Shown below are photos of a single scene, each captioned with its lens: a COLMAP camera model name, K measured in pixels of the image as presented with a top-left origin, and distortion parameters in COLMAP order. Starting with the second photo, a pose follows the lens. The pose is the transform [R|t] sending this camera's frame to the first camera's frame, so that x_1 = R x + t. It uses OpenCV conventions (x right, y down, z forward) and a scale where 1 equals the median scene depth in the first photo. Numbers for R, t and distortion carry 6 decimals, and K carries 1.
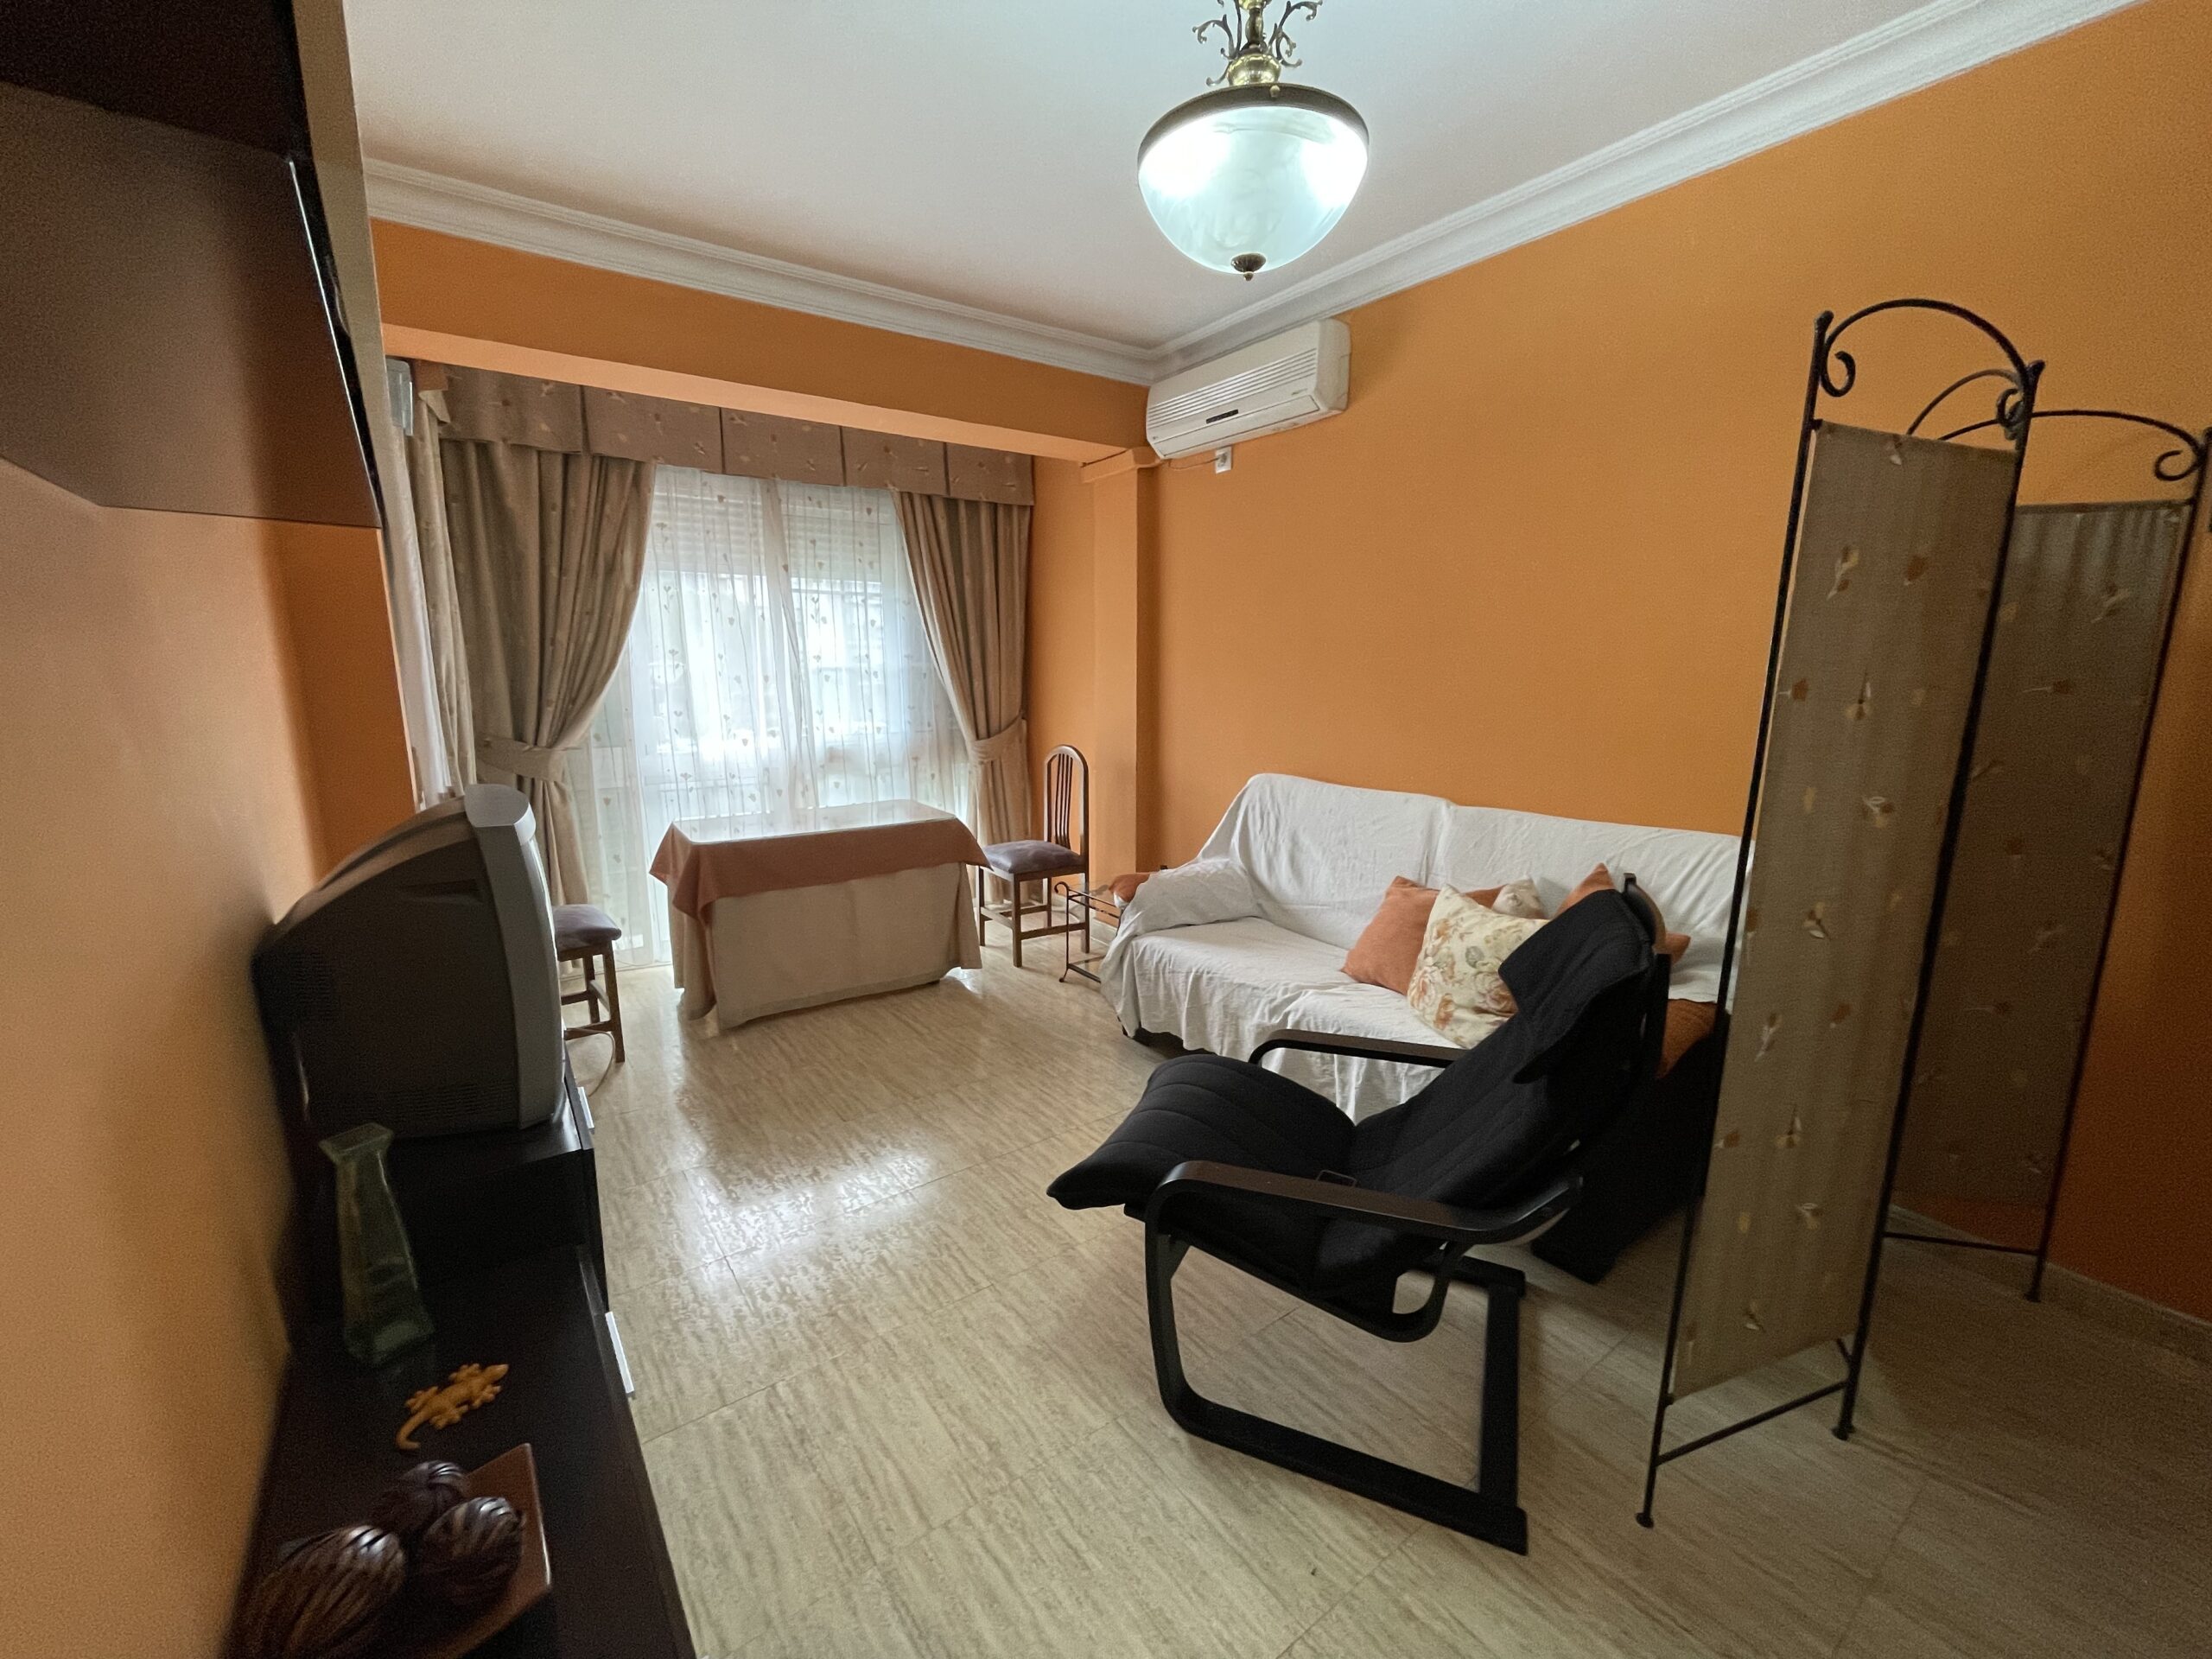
lens RADIAL K [[899.0, 0, 1106.0], [0, 899.0, 829.5], [0, 0, 1]] dist [0.000798, 0.000182]
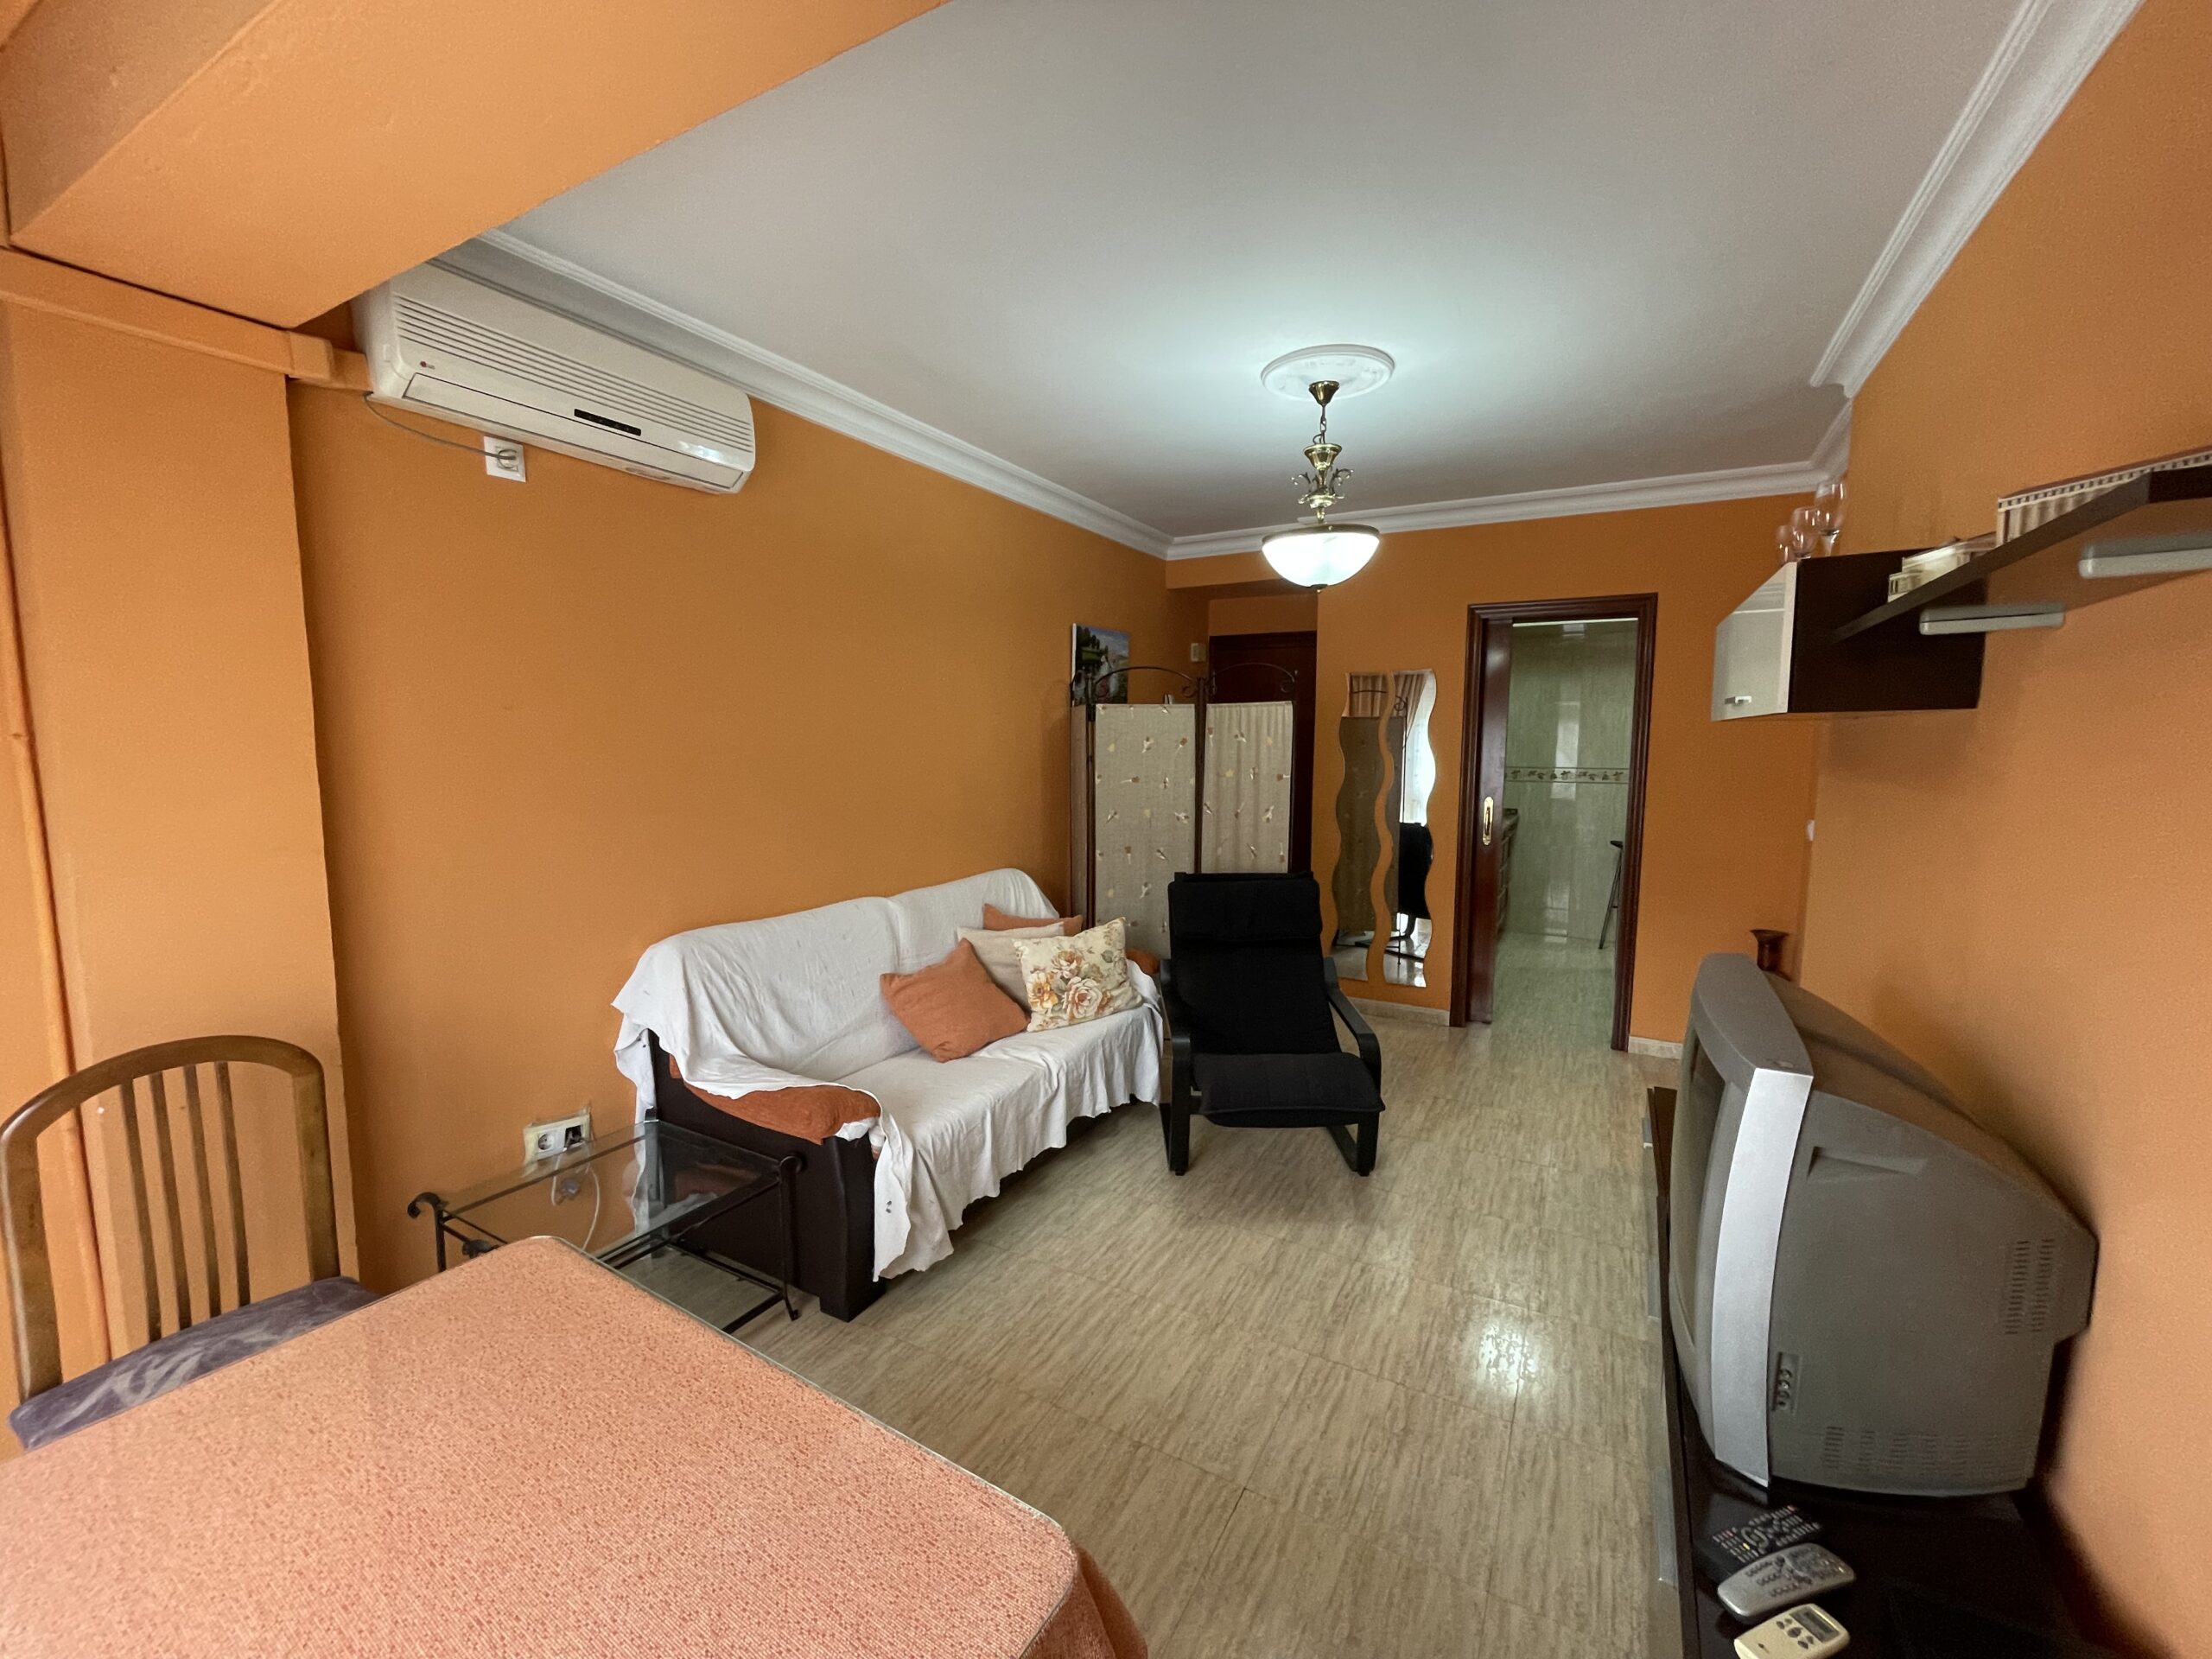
lens RADIAL K [[899.0, 0, 1106.0], [0, 899.0, 829.5], [0, 0, 1]] dist [0.000798, 0.000182]
pose [[-0.414417, -0.090286, 0.905598, -1.038472], [0.161642, 0.971944, 0.170870, -0.359254], [-0.895617, 0.217195, -0.388196, 1.601057]]
